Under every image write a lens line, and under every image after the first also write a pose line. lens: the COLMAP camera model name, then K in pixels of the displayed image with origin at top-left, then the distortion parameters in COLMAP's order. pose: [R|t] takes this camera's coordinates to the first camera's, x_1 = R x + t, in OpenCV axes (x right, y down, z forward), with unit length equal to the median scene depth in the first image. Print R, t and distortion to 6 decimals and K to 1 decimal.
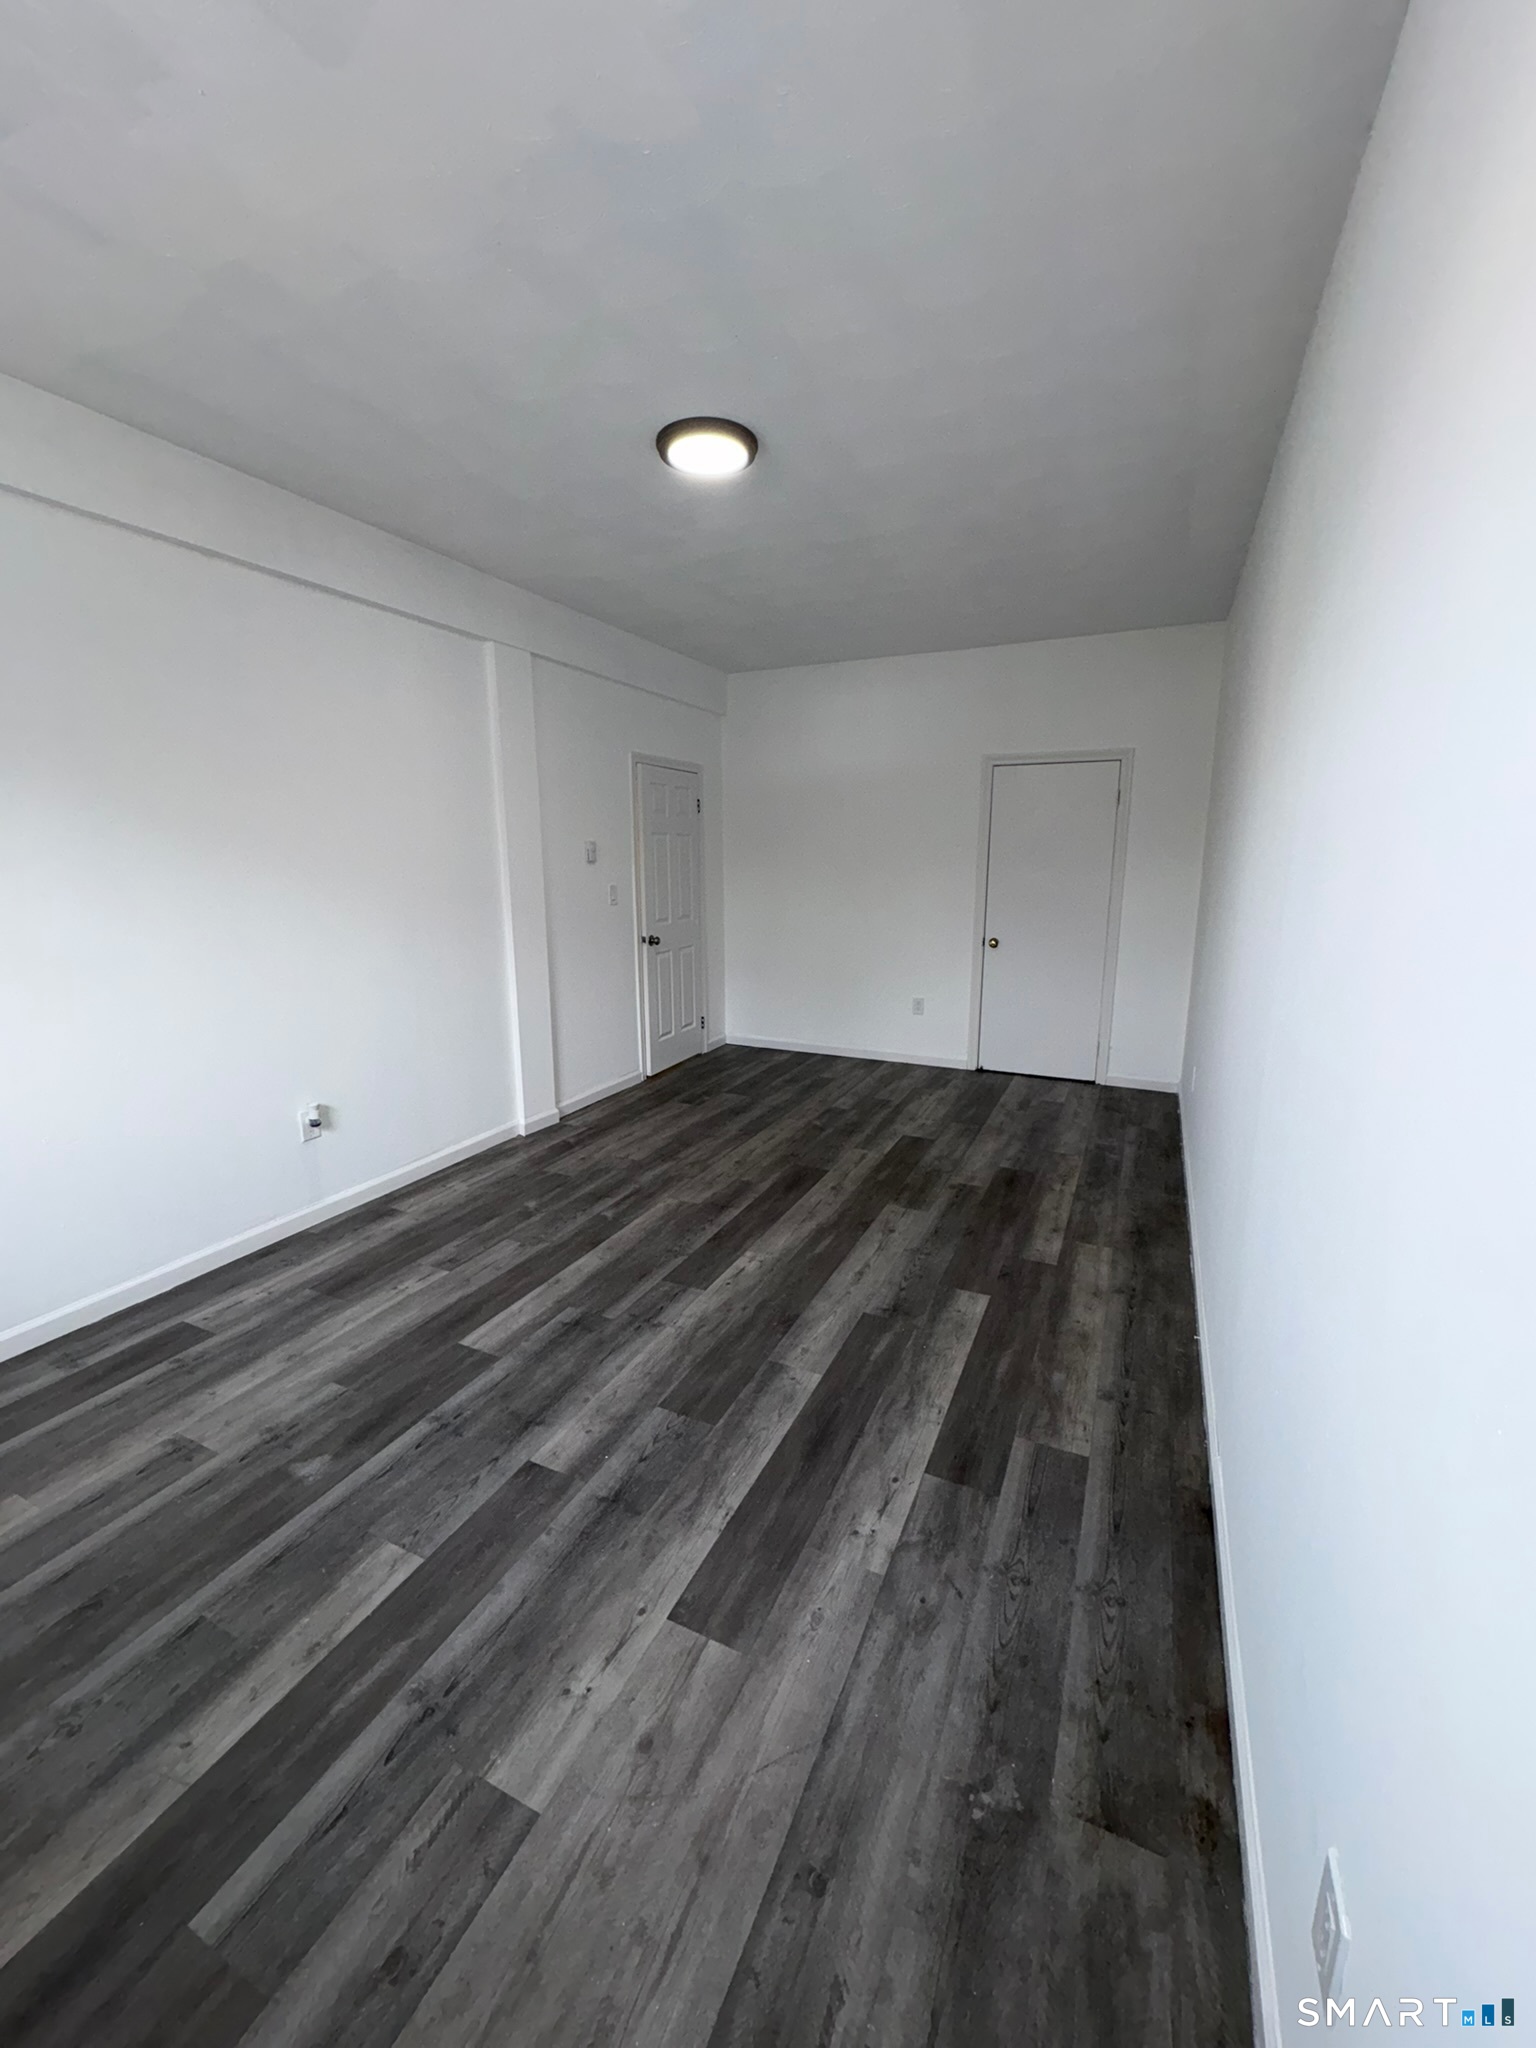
lens RADIAL K [[813.5, 0, 768.0], [0, 813.5, 1024.0], [0, 0, 1]] dist [-0.001291, 0.000063]
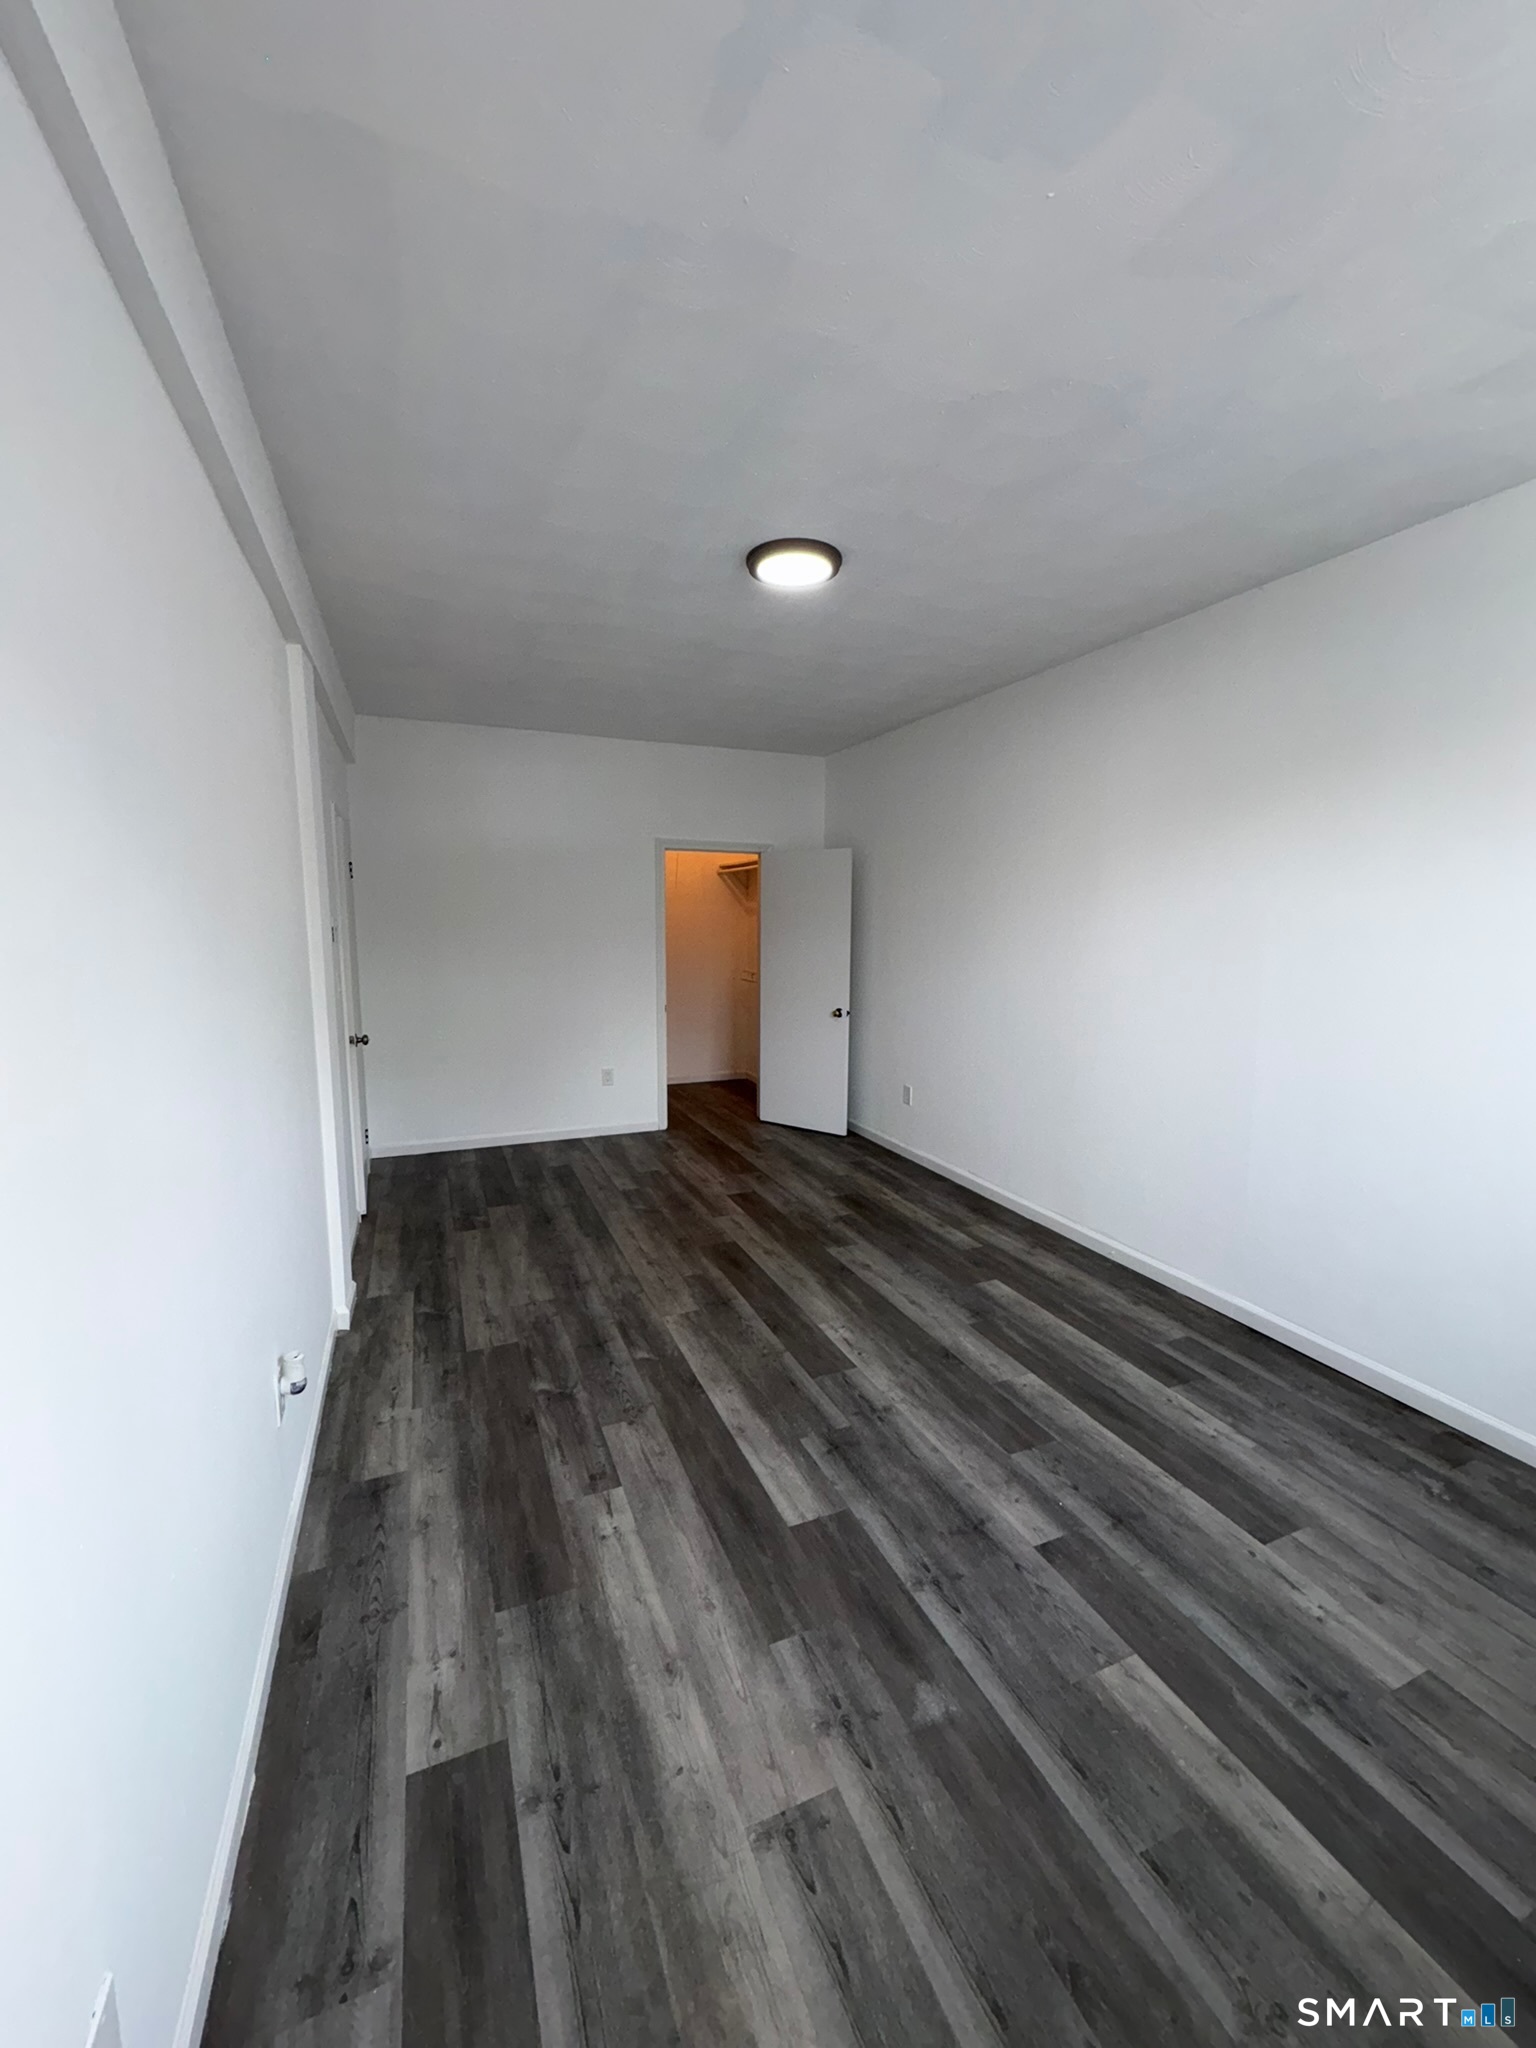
lens RADIAL K [[813.5, 0, 768.0], [0, 813.5, 1024.0], [0, 0, 1]] dist [-0.001291, 0.000063]
pose [[0.665814, -0.091929, 0.740433, -0.848126], [0.145196, 0.989373, -0.007727, -0.101612], [-0.731854, 0.112653, 0.672086, 0.347473]]
